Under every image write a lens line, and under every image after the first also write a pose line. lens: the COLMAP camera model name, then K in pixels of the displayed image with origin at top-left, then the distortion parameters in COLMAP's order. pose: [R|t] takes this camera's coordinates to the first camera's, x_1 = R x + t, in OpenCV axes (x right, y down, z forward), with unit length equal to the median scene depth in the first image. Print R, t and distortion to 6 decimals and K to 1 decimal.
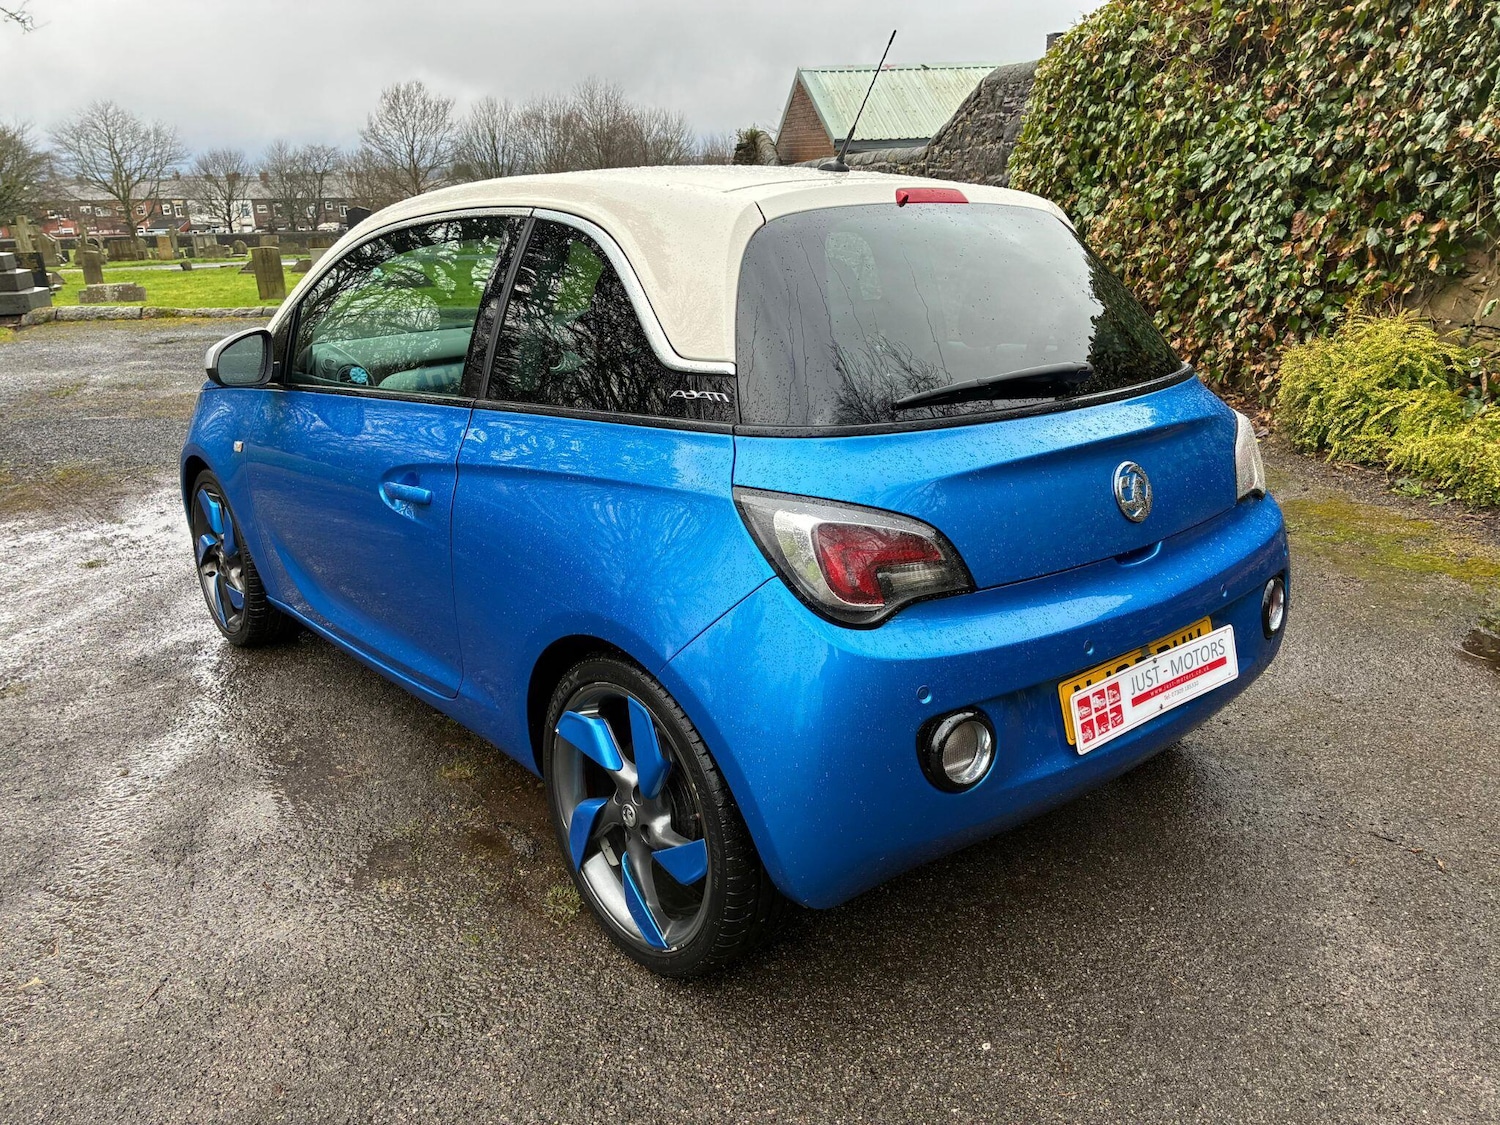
lens RADIAL K [[1144.7, 0, 749.8], [0, 1144.7, 556.6], [0, 0, 1]] dist [0.063245, -0.088632]
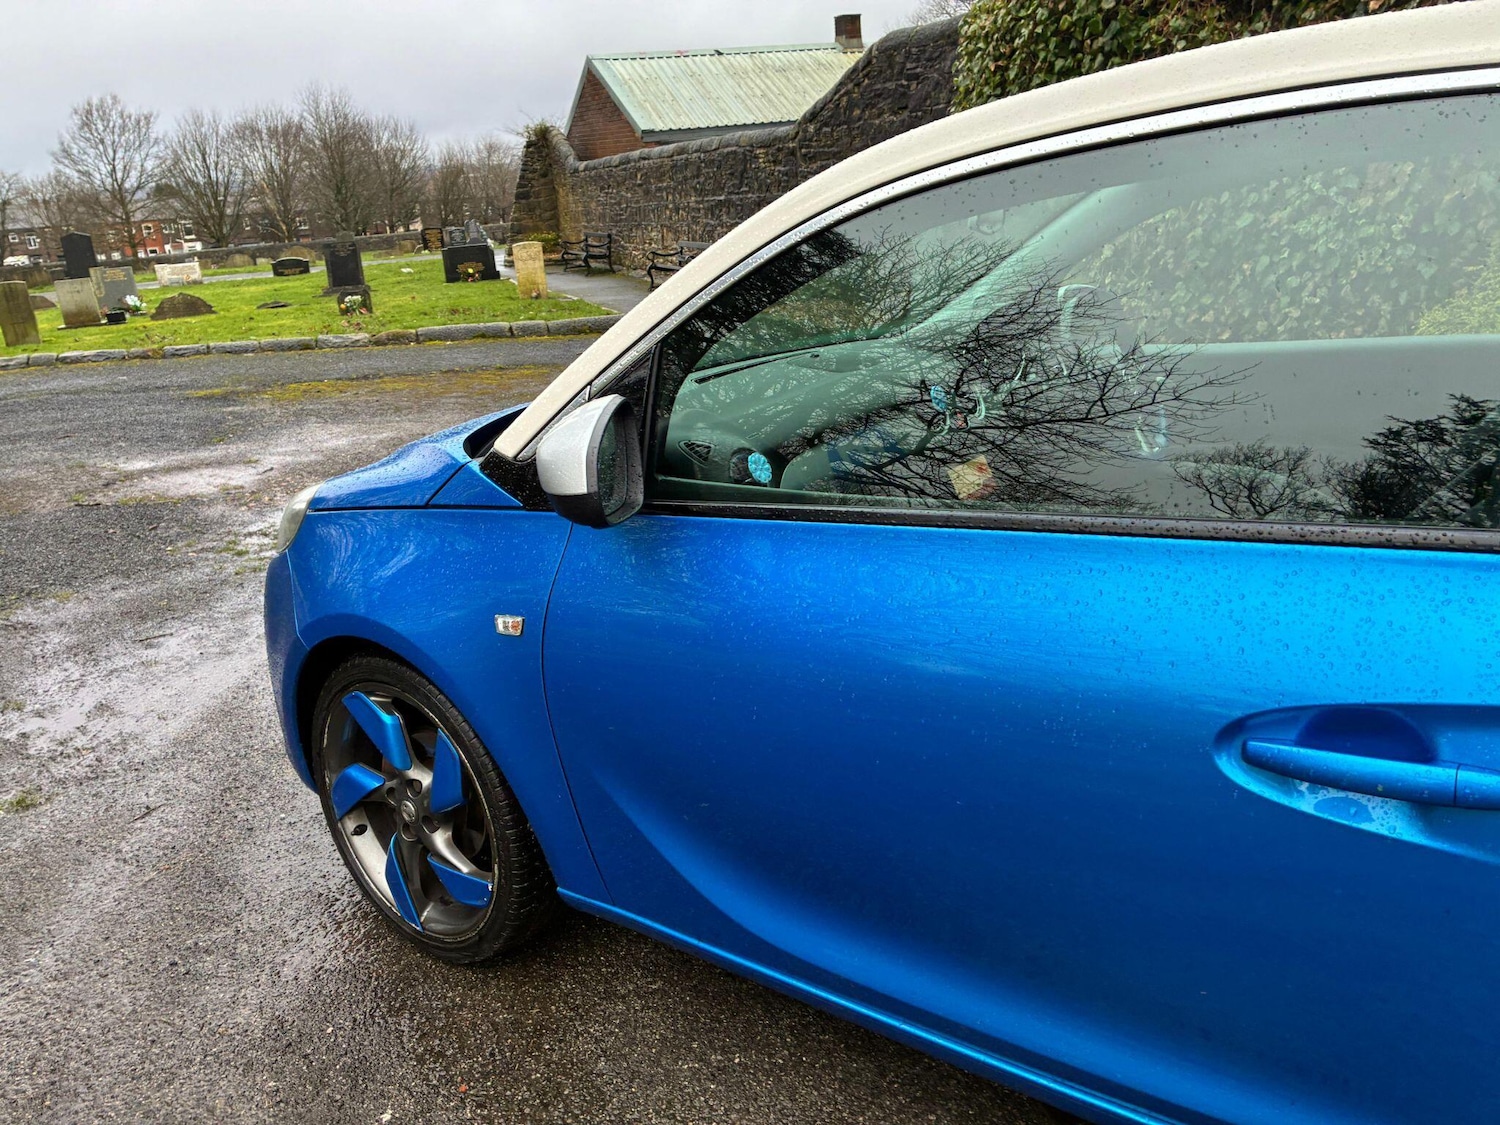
lens RADIAL K [[1144.7, 0, 749.8], [0, 1144.7, 556.6], [0, 0, 1]] dist [0.063245, -0.088632]
pose [[0.974535, -0.108657, 0.196152, -0.196270], [0.109094, 0.993994, 0.008606, -0.052138], [-0.195909, 0.013012, 0.980536, 0.220059]]
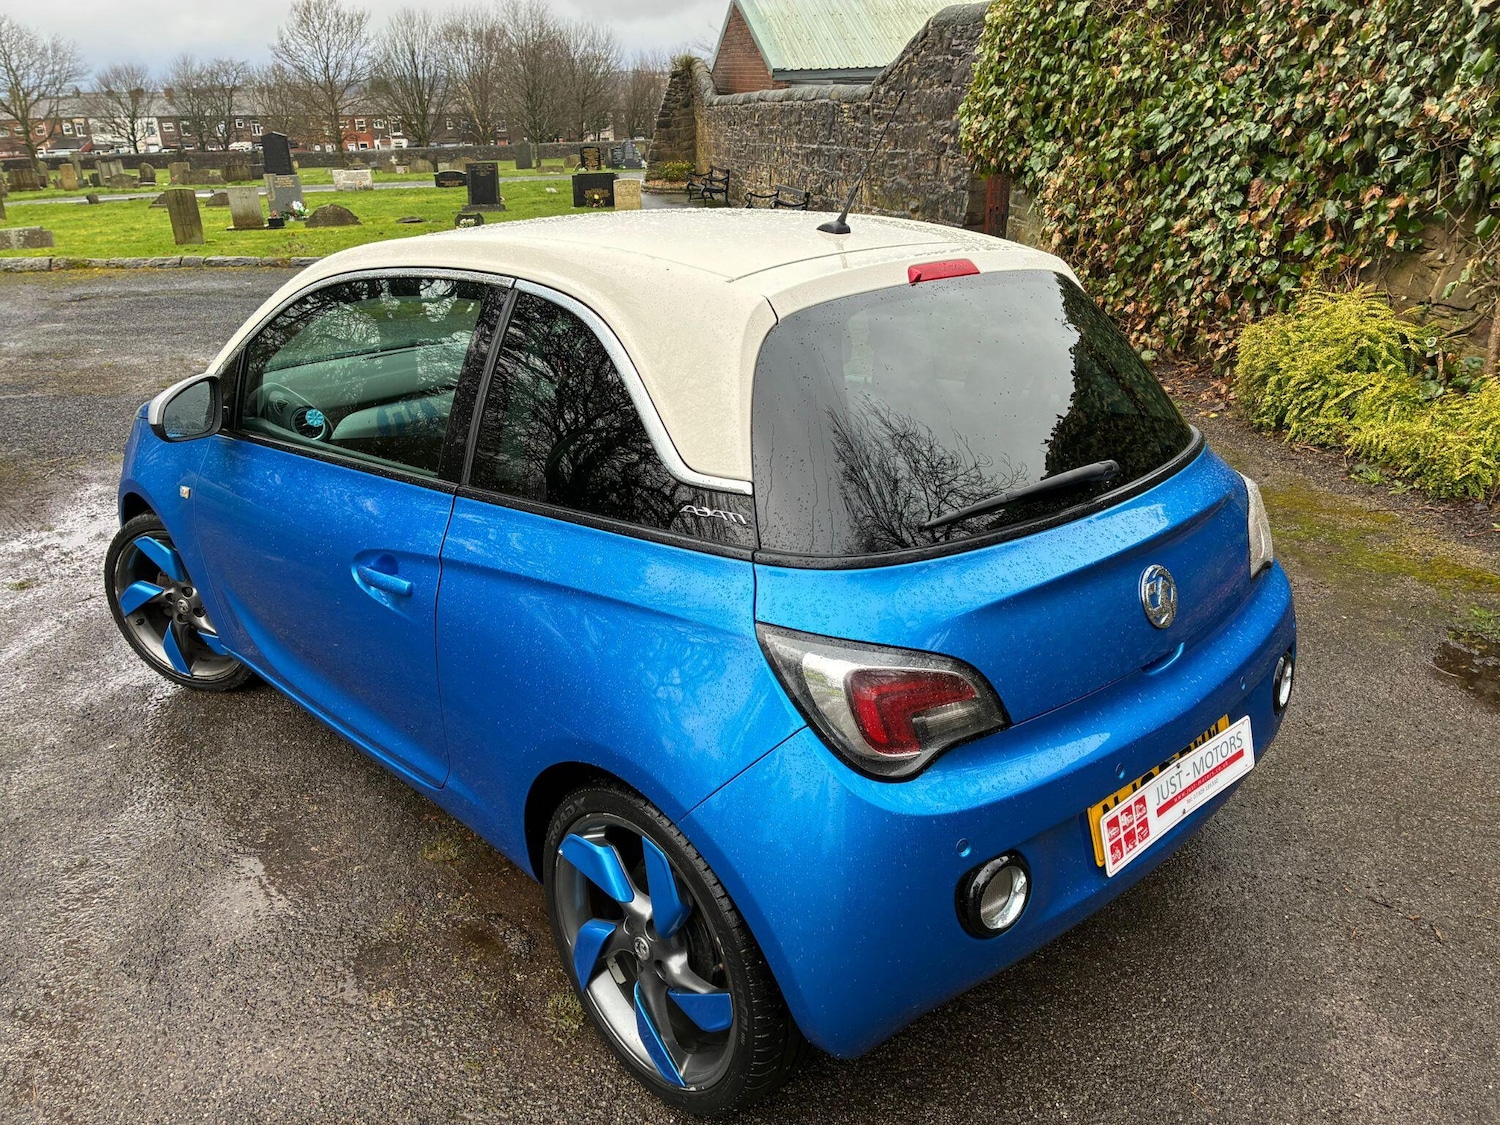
lens RADIAL K [[1144.7, 0, 749.8], [0, 1144.7, 556.6], [0, 0, 1]] dist [0.063245, -0.088632]
pose [[0.998392, -0.014853, 0.054712, -0.016820], [0.011372, 0.997925, 0.063381, -0.042276], [-0.055539, -0.062657, 0.996489, 0.016754]]
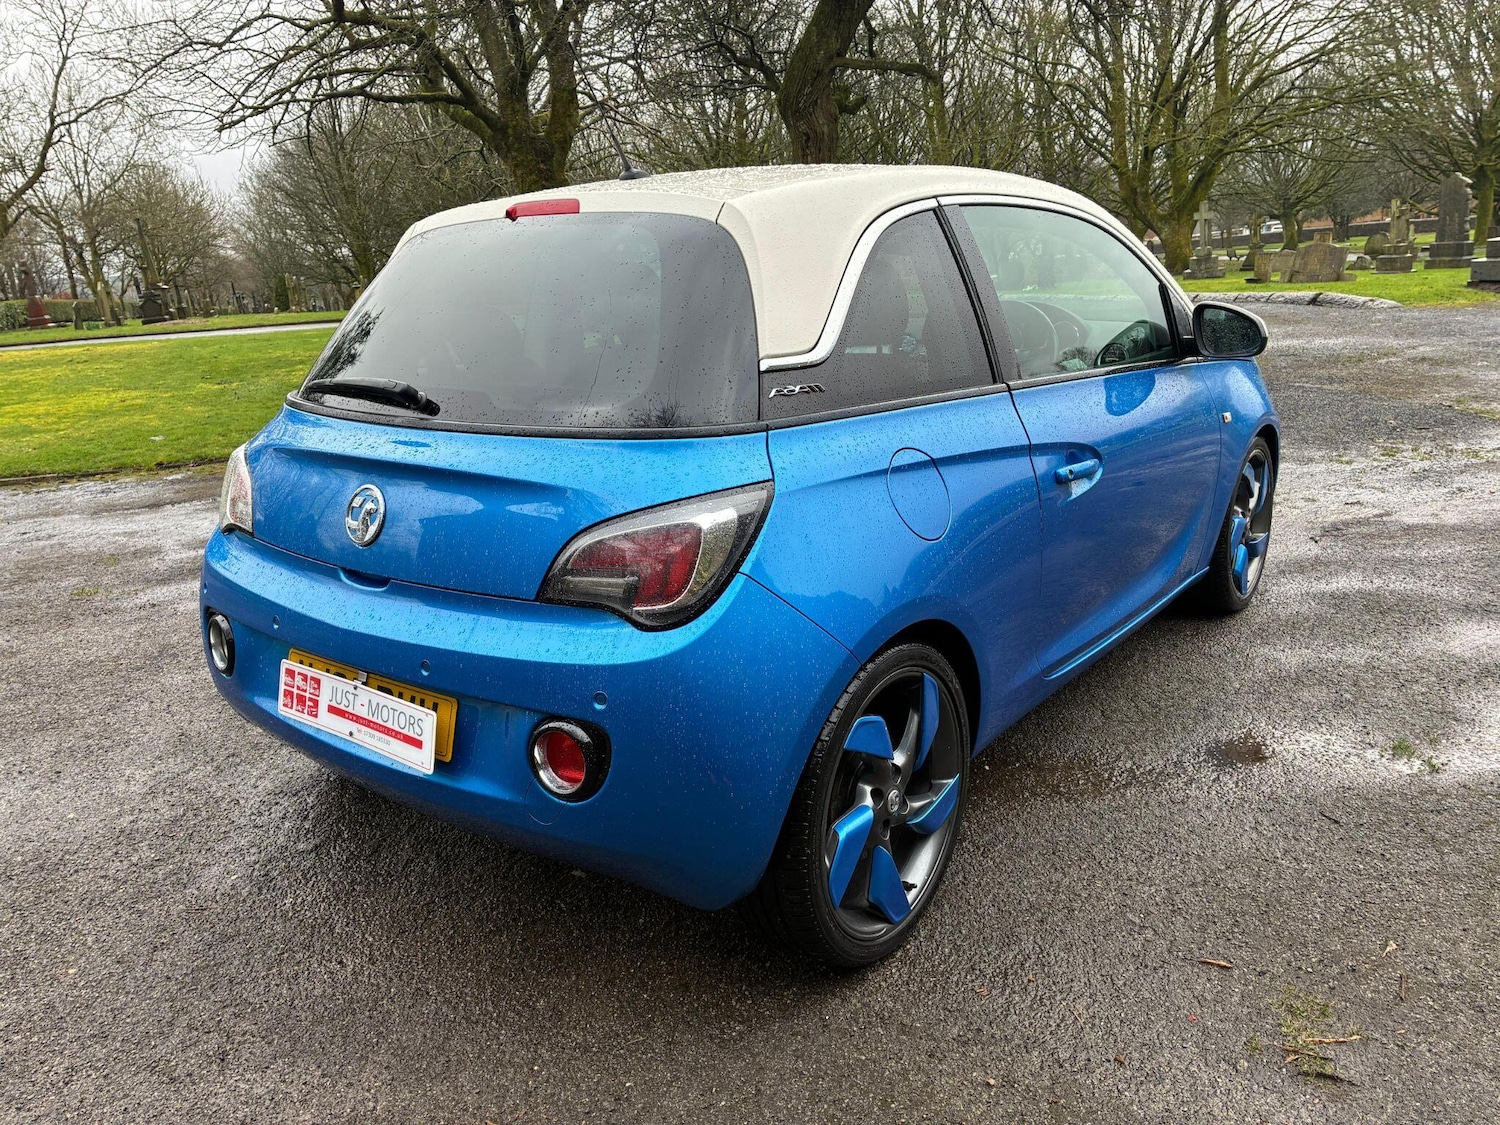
lens RADIAL K [[1144.7, 0, 749.8], [0, 1144.7, 556.6], [0, 0, 1]] dist [0.063245, -0.088632]
pose [[0.188445, 0.266093, -0.945348, 0.367818], [-0.228856, 0.947992, 0.221217, -0.087043], [0.955046, 0.174661, 0.239541, 0.297058]]
